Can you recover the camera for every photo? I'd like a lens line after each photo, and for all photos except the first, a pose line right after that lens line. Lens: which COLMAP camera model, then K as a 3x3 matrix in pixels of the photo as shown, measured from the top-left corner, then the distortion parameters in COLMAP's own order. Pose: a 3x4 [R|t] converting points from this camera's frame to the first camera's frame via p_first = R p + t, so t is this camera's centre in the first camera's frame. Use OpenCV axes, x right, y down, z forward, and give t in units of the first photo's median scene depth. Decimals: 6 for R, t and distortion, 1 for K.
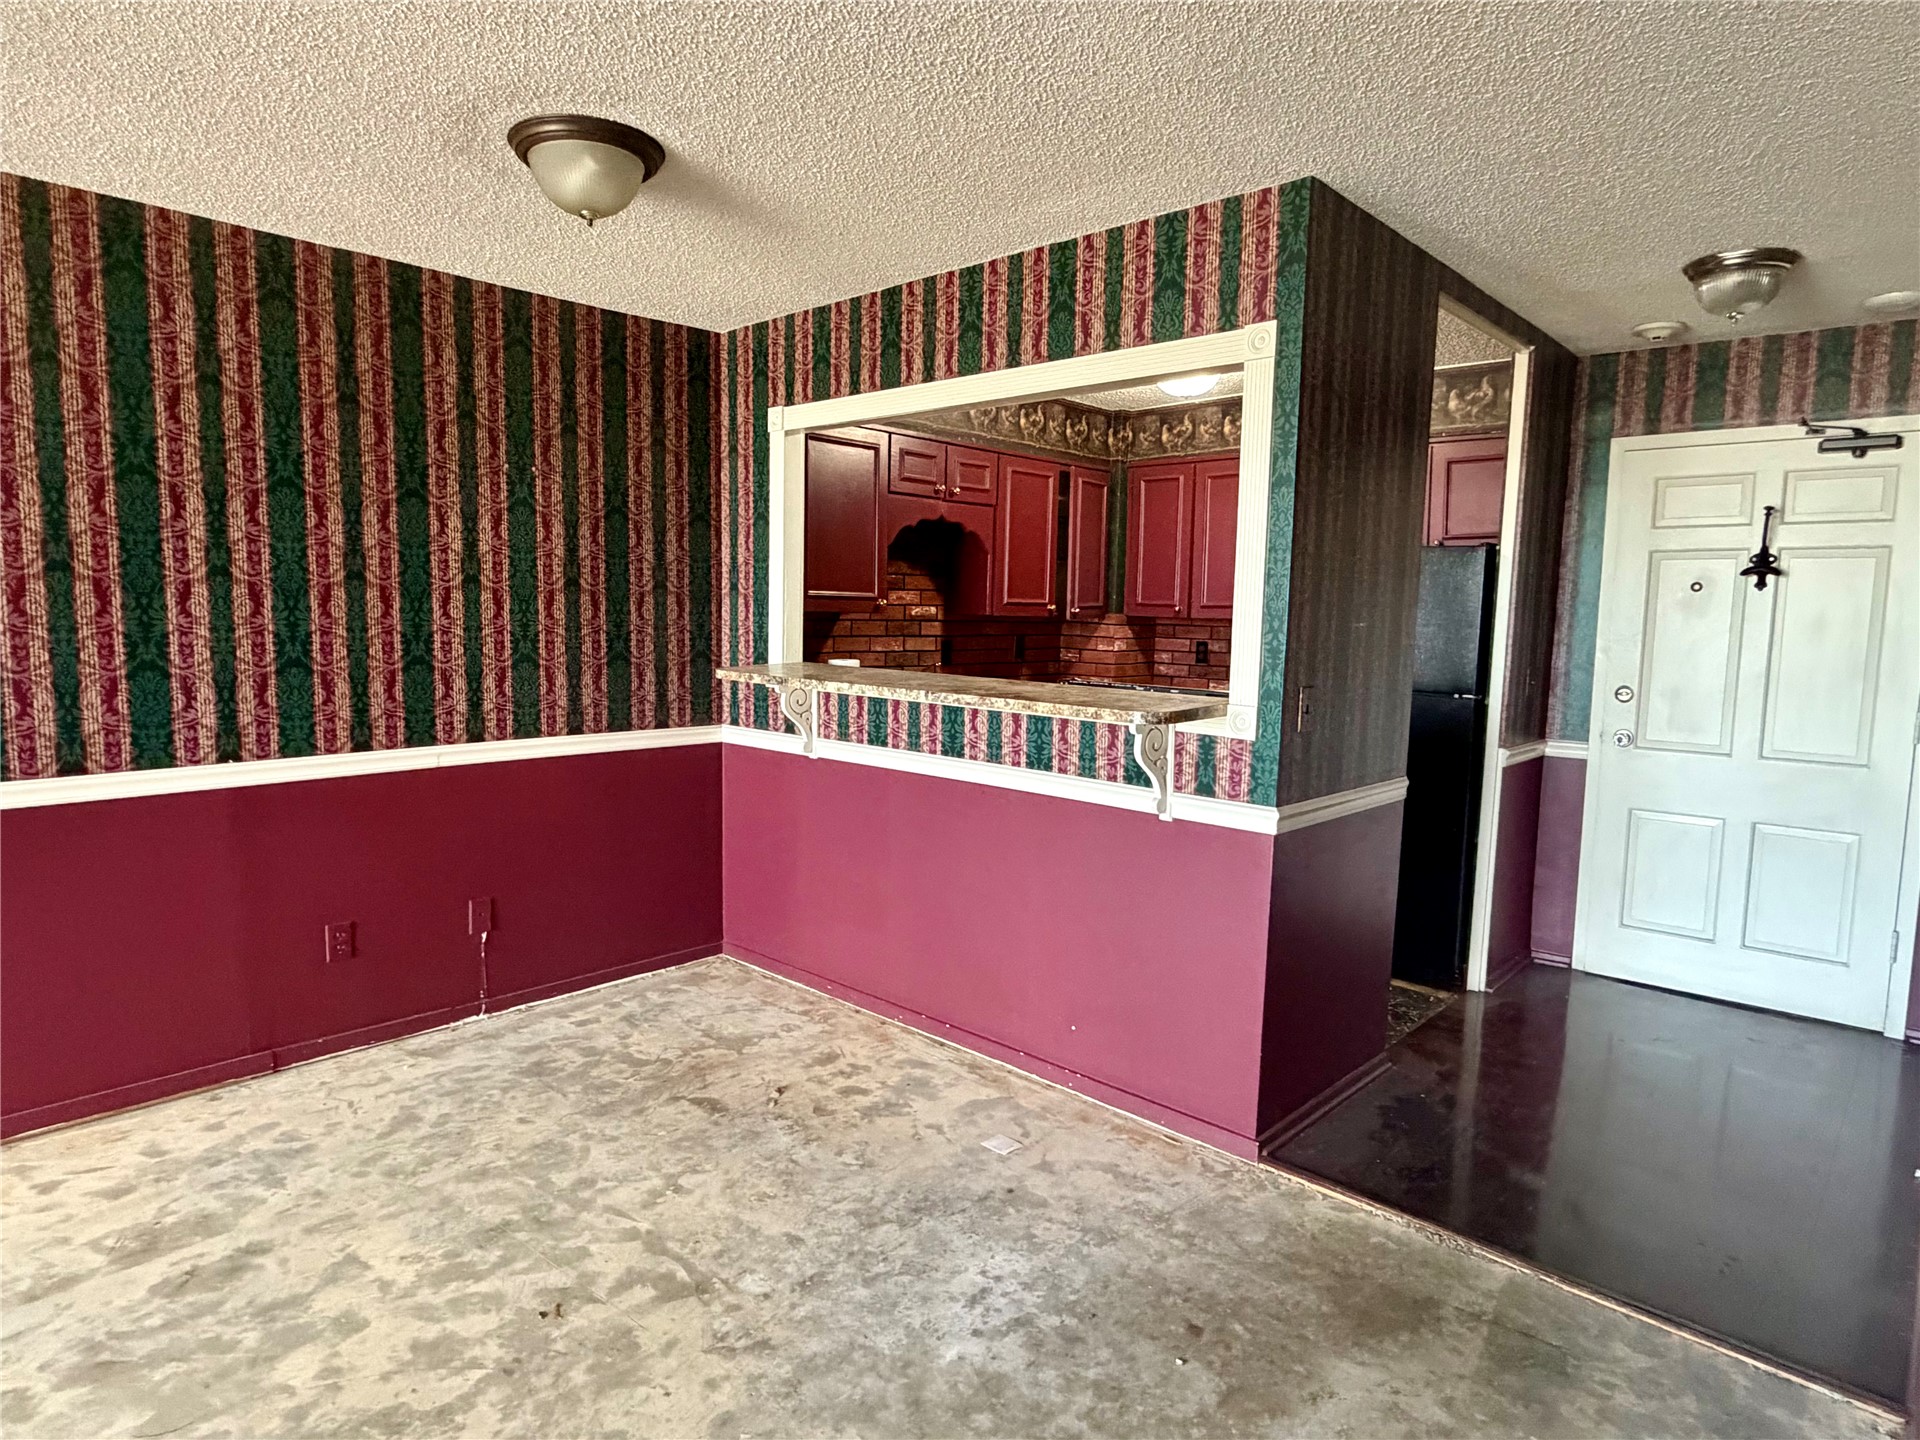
lens RADIAL K [[1103.4, 0, 958.1], [0, 1103.4, 722.3], [0, 0, 1]] dist [0.003319, 0.000170]
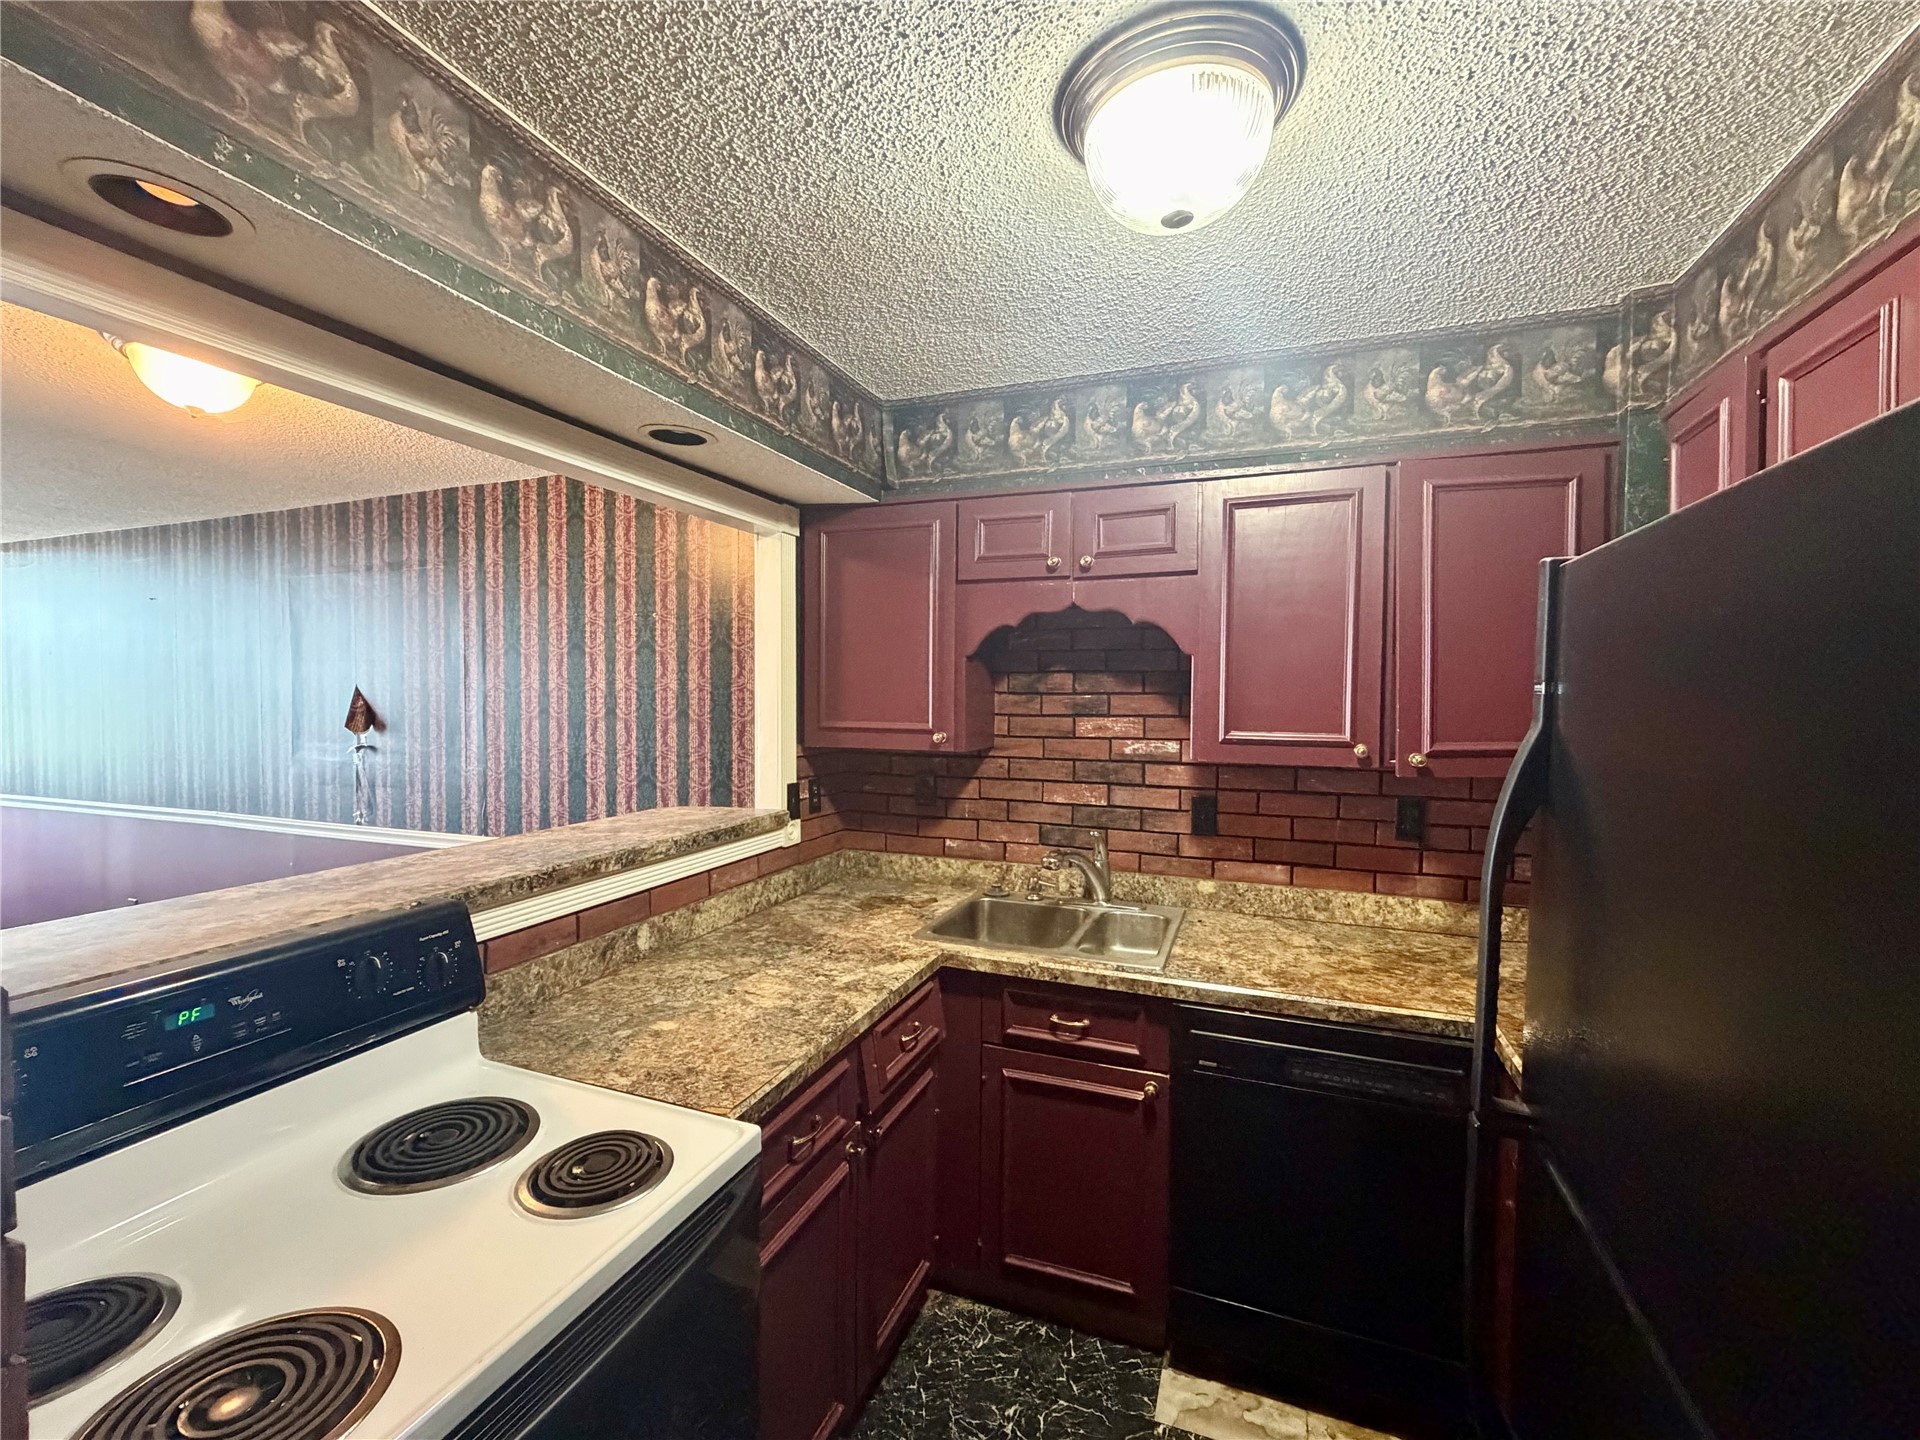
lens RADIAL K [[818.2, 0, 963.1], [0, 818.2, 718.3], [0, 0, 1]] dist [-0.001795, 0.002590]
pose [[0.374489, 0.008020, -0.927197, 0.581619], [-0.096727, 0.994845, -0.030462, -0.144156], [0.922172, 0.101092, 0.373334, 1.111014]]
